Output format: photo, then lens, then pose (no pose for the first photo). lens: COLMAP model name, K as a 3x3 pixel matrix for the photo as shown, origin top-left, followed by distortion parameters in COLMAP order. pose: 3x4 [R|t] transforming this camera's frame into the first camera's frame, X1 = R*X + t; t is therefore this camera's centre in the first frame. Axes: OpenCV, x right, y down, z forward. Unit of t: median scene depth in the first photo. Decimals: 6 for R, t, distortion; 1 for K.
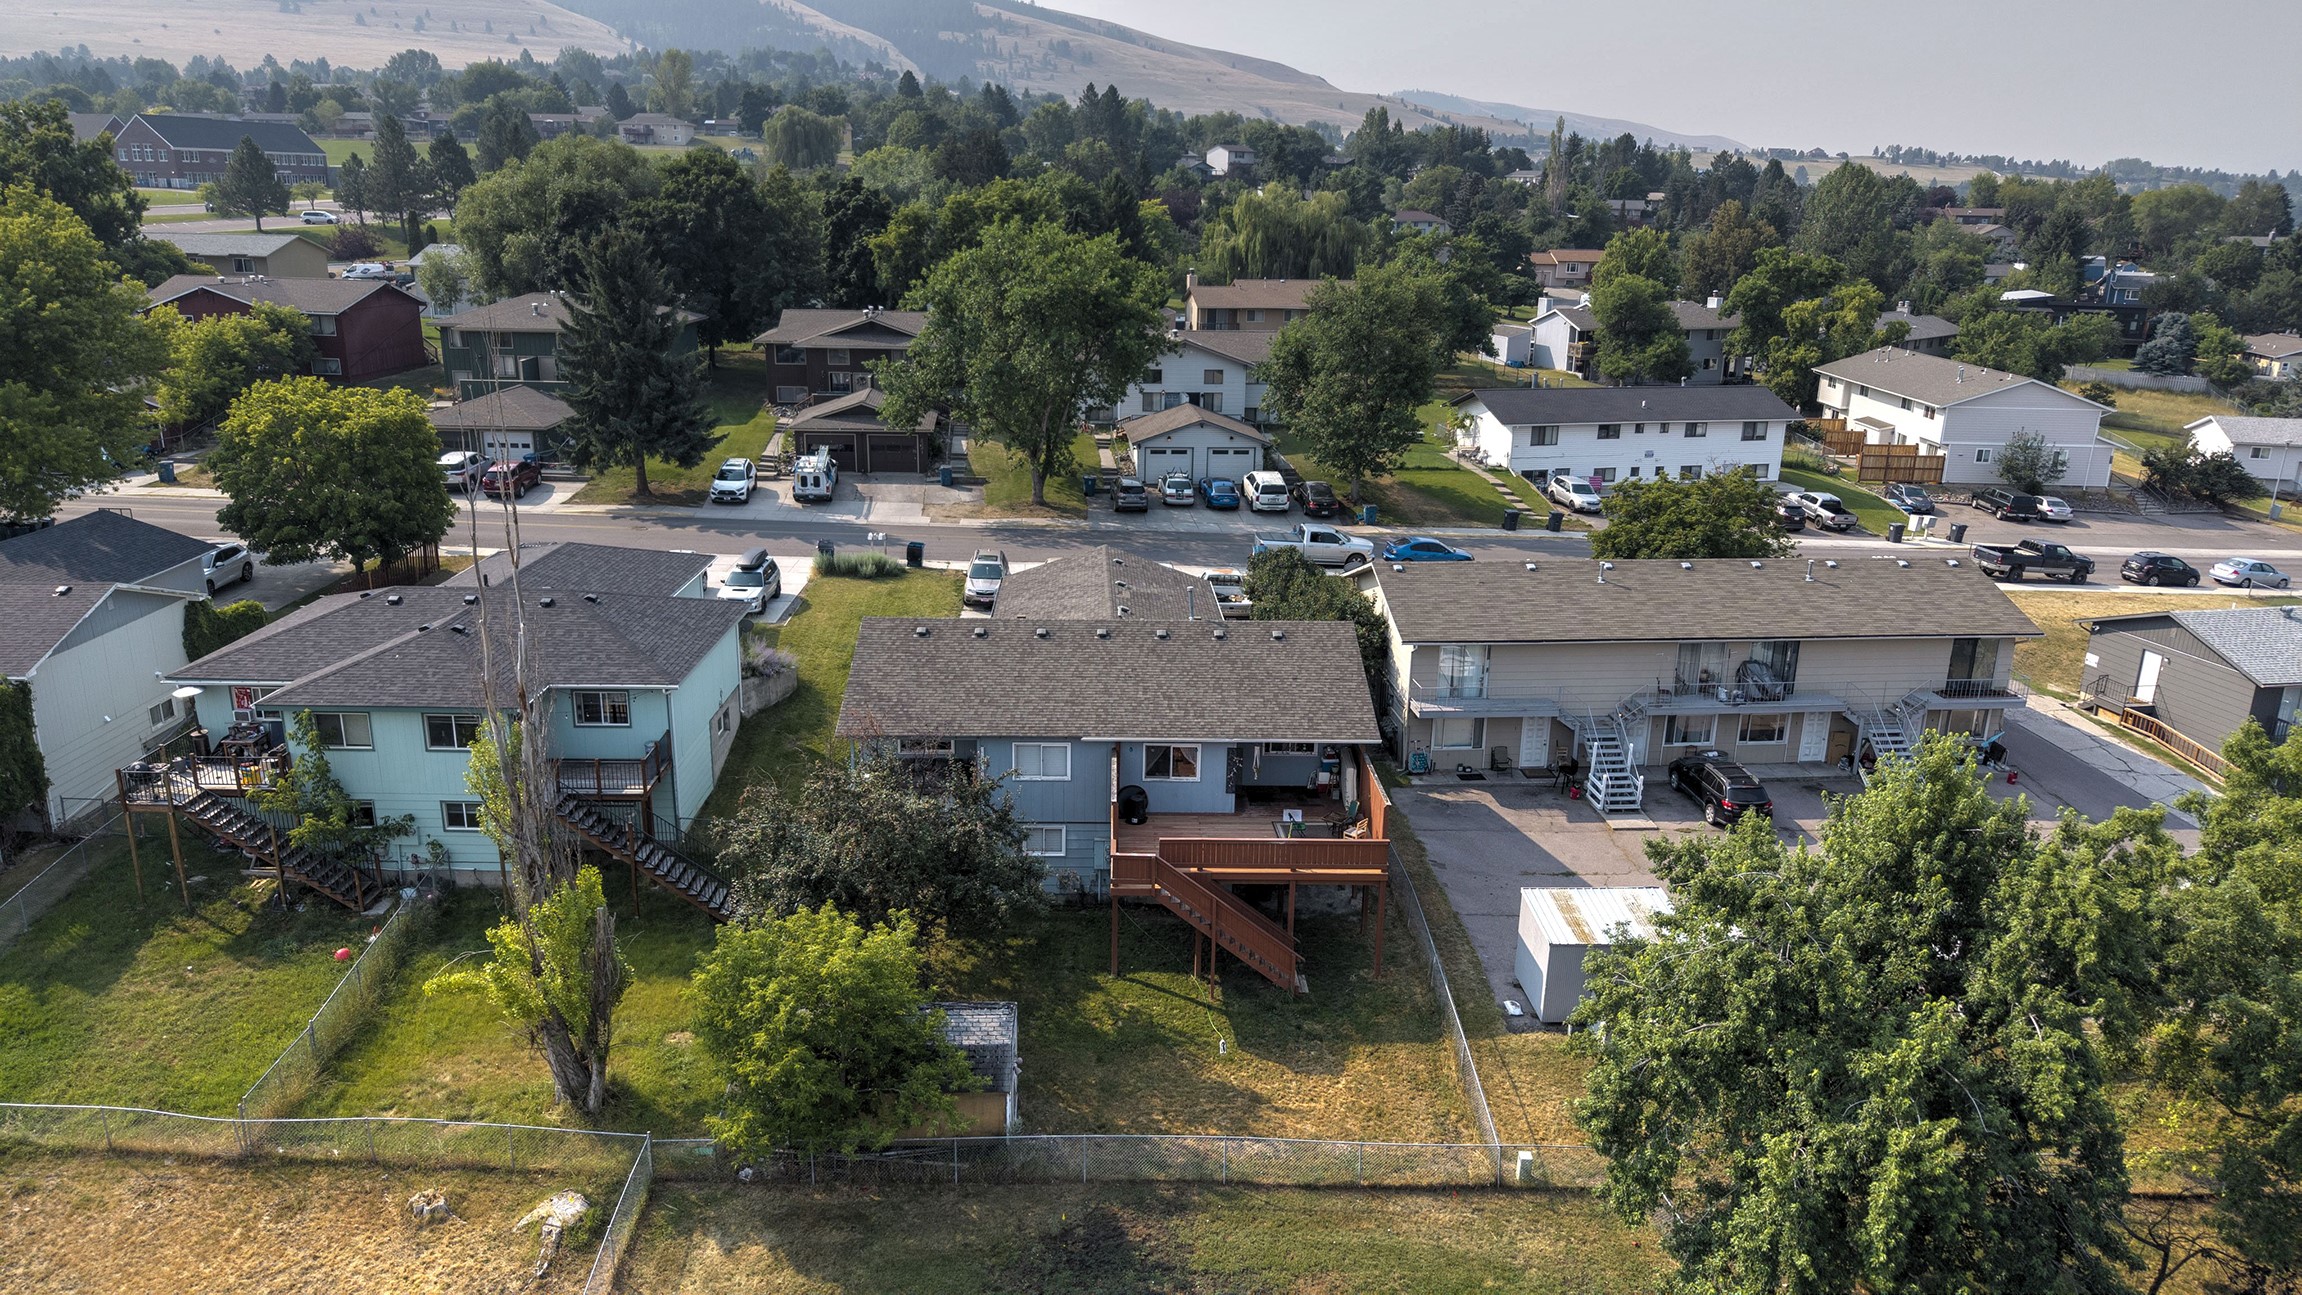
lens RADIAL K [[1547.4, 0, 1151.0], [0, 1547.4, 647.5], [0, 0, 1]] dist [0.092595, -0.113086]
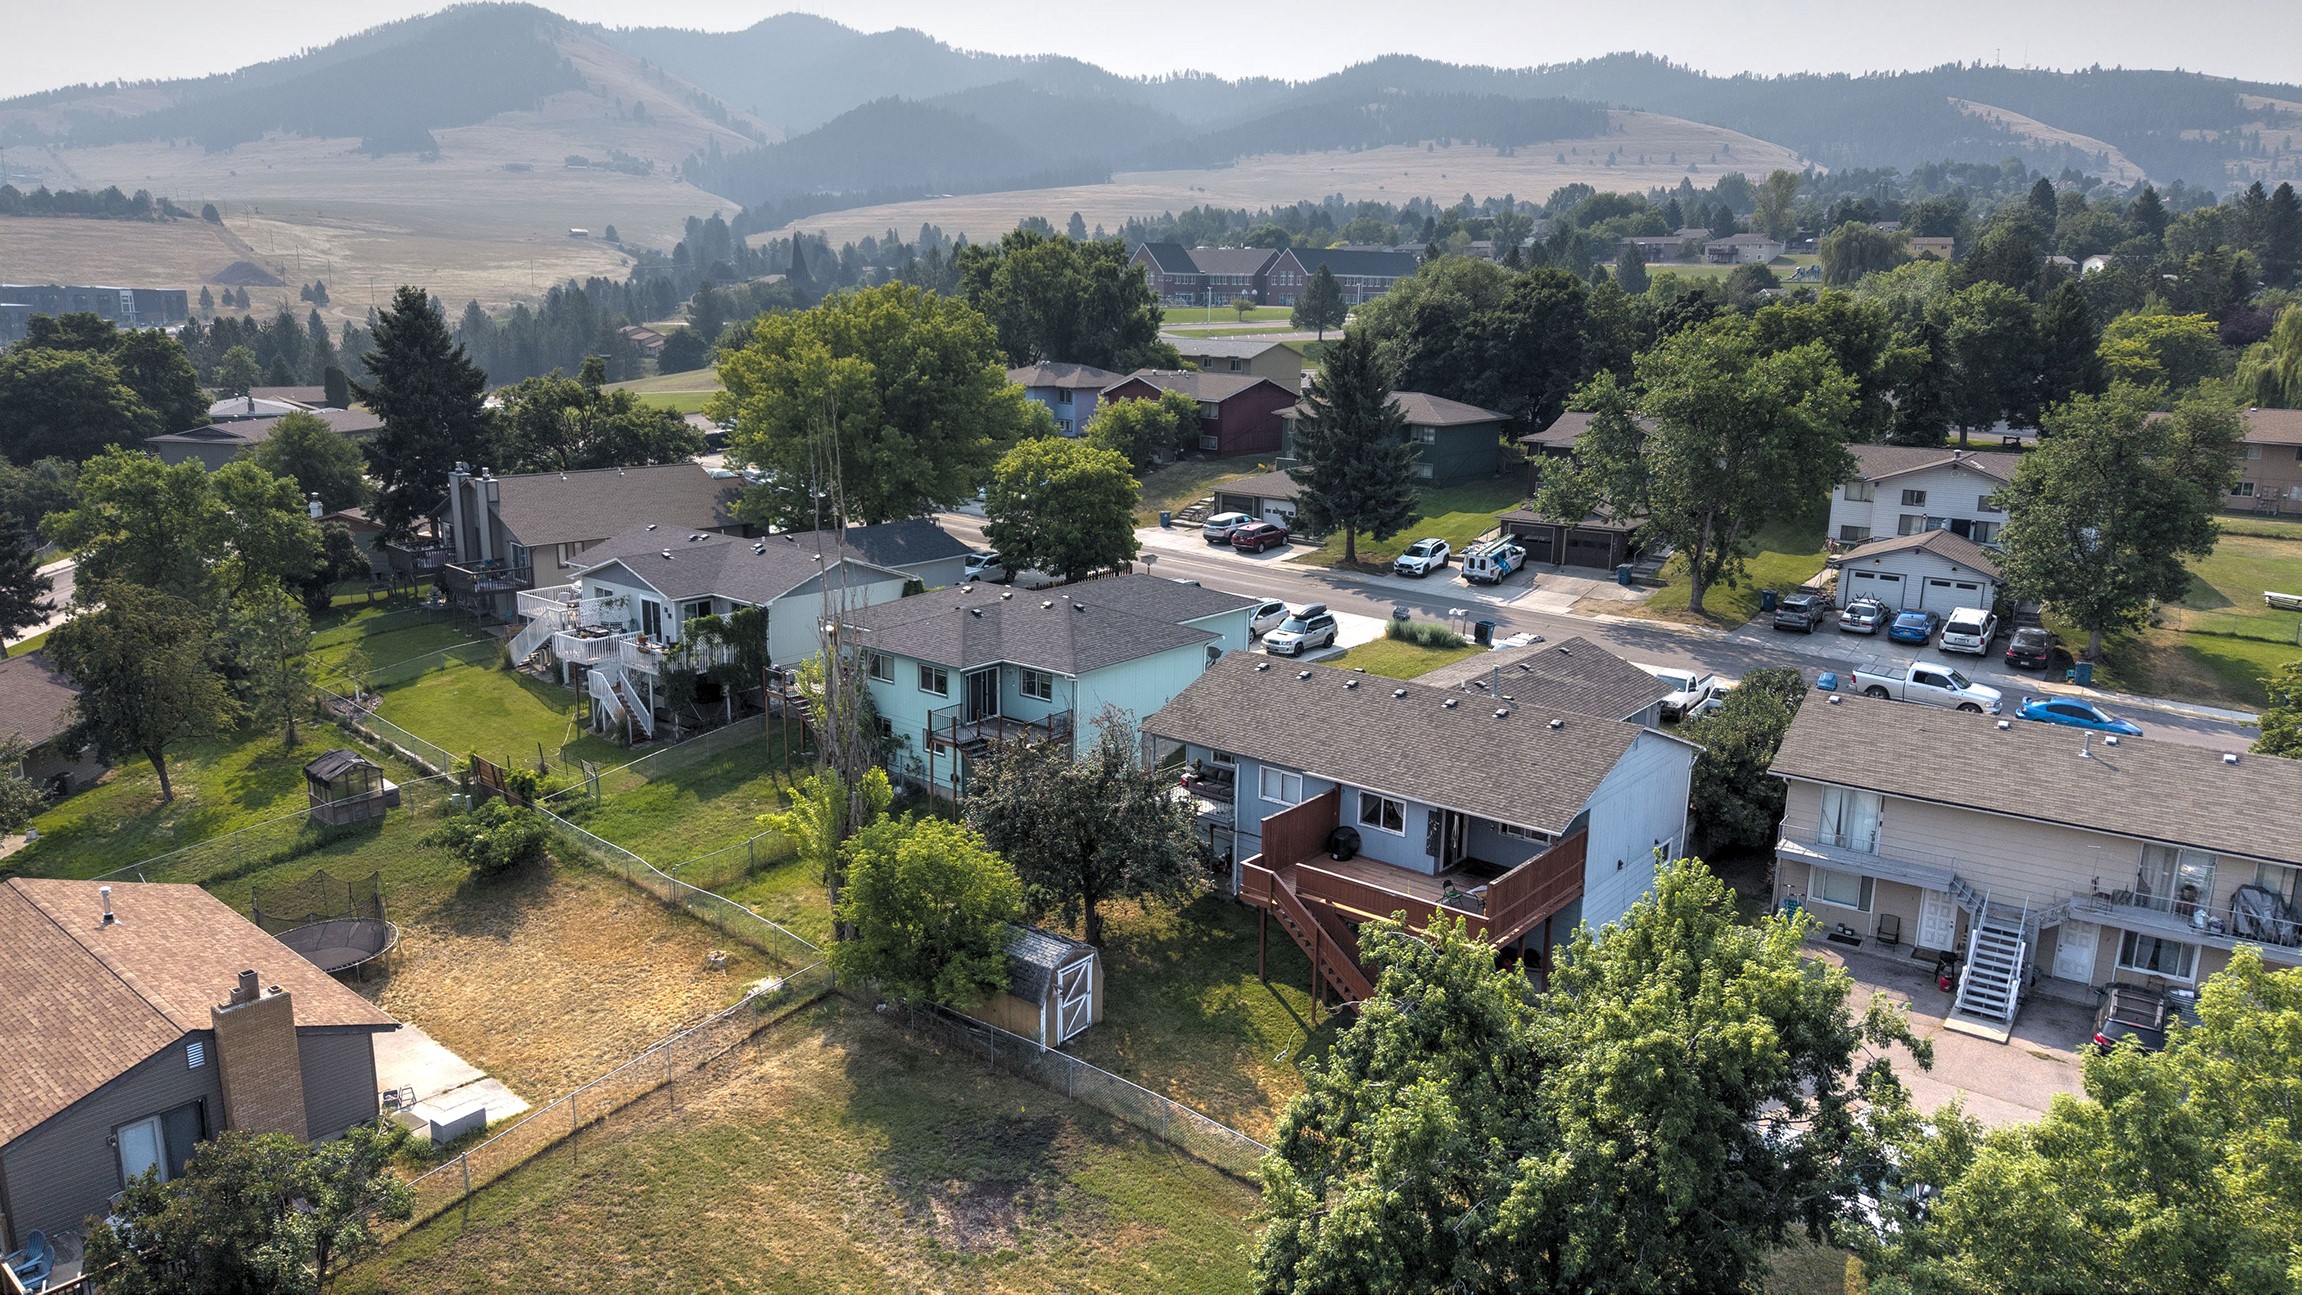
lens RADIAL K [[1547.4, 0, 1151.0], [0, 1547.4, 647.5], [0, 0, 1]] dist [0.092595, -0.113086]
pose [[0.765481, 0.140812, -0.627862, 0.375341], [-0.185006, 0.982724, -0.005159, -0.002297], [0.616289, 0.120107, 0.778307, 0.033229]]
